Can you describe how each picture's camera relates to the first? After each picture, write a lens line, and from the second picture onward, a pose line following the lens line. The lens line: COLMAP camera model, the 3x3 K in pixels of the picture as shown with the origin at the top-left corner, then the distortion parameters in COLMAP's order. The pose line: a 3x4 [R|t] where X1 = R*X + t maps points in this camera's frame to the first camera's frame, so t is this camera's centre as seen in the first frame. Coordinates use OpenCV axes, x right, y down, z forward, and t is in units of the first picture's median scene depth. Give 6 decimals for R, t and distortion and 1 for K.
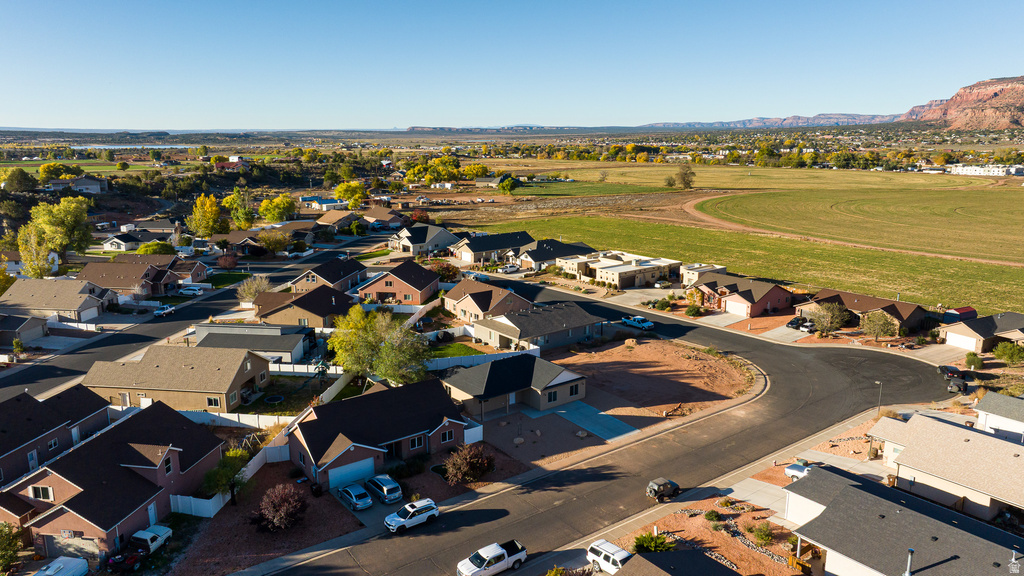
lens RADIAL K [[716.4, 0, 512.0], [0, 716.4, 288.0], [0, 0, 1]] dist [-0.007367, -0.002343]
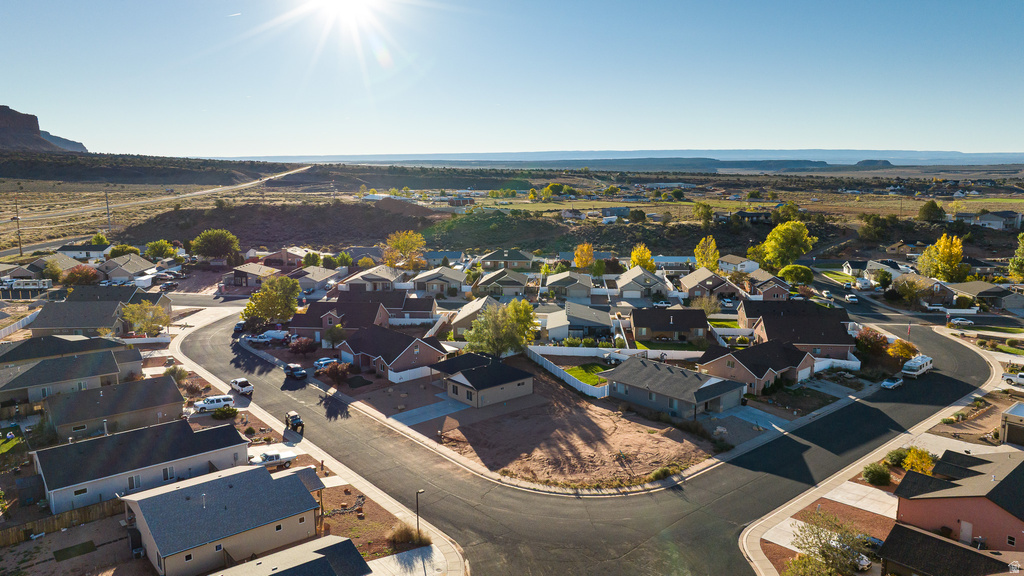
lens RADIAL K [[716.4, 0, 512.0], [0, 716.4, 288.0], [0, 0, 1]] dist [-0.007367, -0.002343]
pose [[0.053648, 0.169625, -0.984047, 0.831726], [-0.212872, 0.964757, 0.154694, -0.151770], [0.975606, 0.201177, 0.087866, 0.644953]]
